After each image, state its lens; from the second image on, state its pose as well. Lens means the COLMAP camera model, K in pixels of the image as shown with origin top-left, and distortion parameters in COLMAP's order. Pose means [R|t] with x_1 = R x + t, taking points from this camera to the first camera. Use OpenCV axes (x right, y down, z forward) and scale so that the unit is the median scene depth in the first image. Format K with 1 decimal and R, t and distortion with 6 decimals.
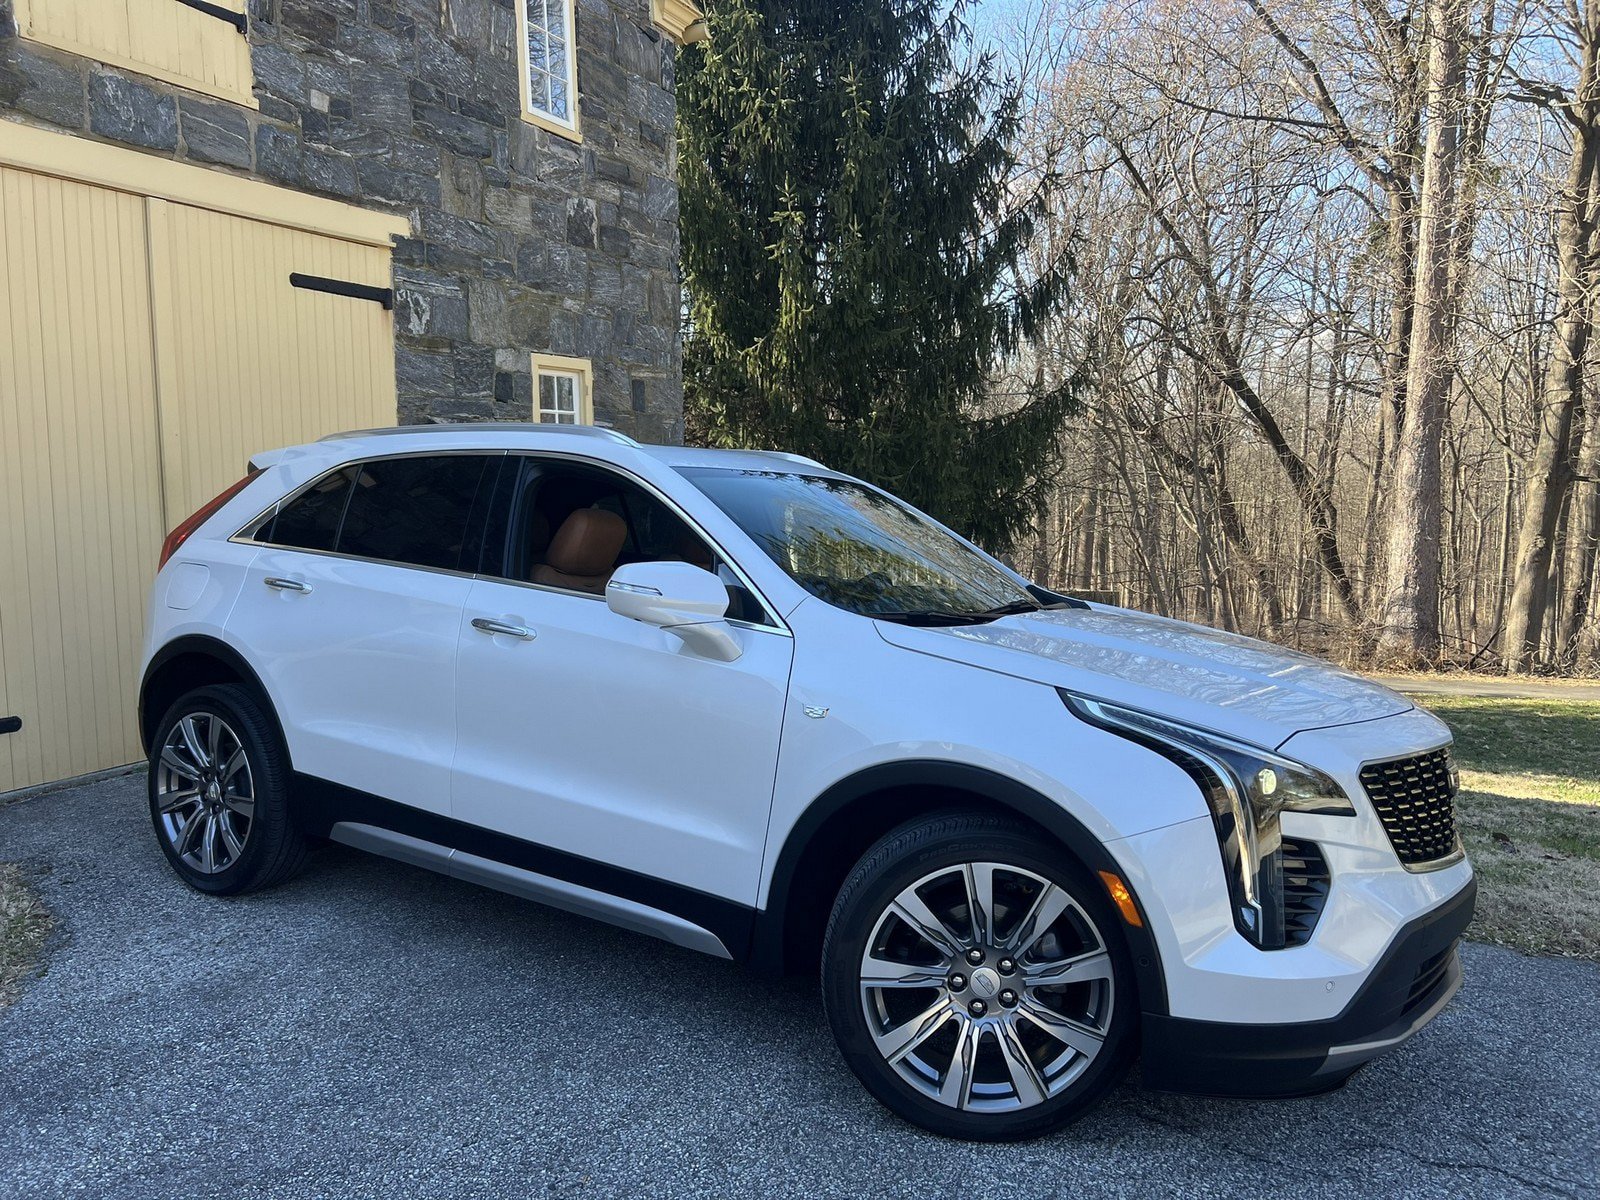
lens RADIAL K [[1220.4, 0, 789.4], [0, 1220.4, 602.1], [0, 0, 1]] dist [0.058966, -0.064470]
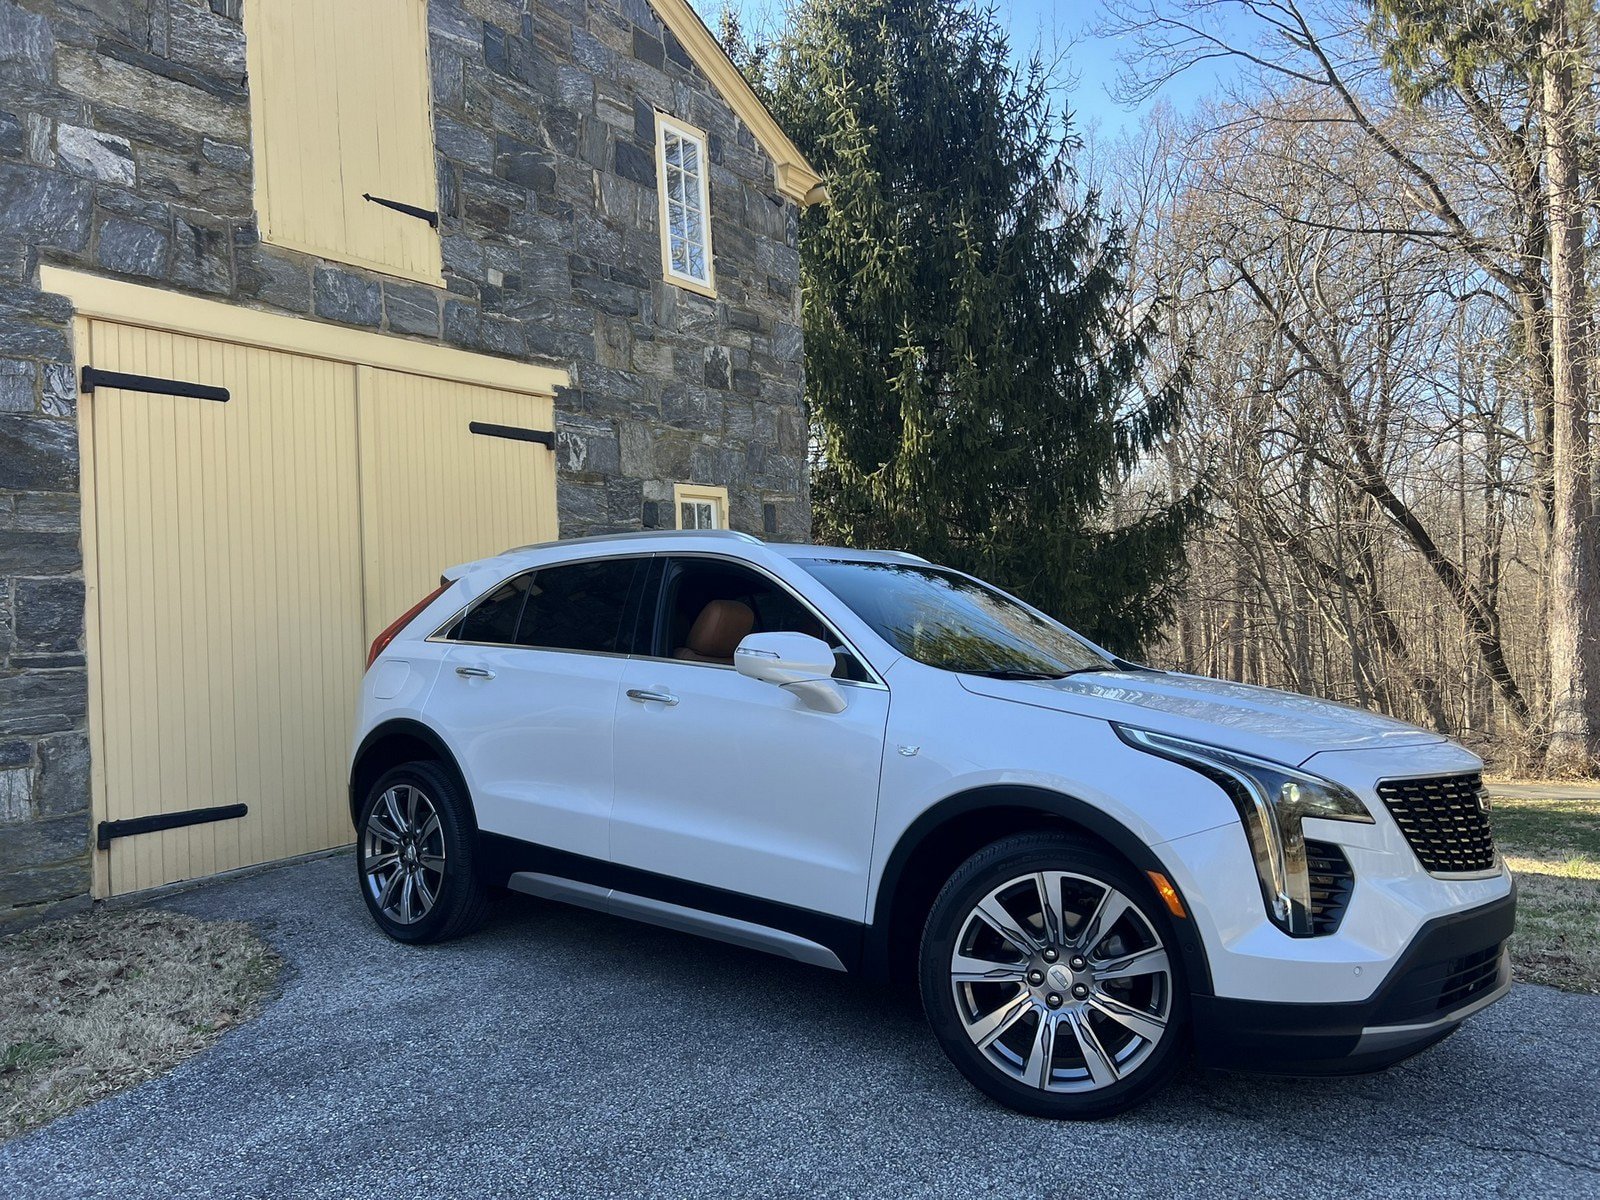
lens RADIAL K [[1220.4, 0, 789.4], [0, 1220.4, 602.1], [0, 0, 1]] dist [0.058966, -0.064470]
pose [[0.993091, -0.031905, -0.112927, 0.023909], [0.019838, 0.994125, -0.106408, 0.037125], [0.115659, 0.103432, 0.987889, -0.108345]]
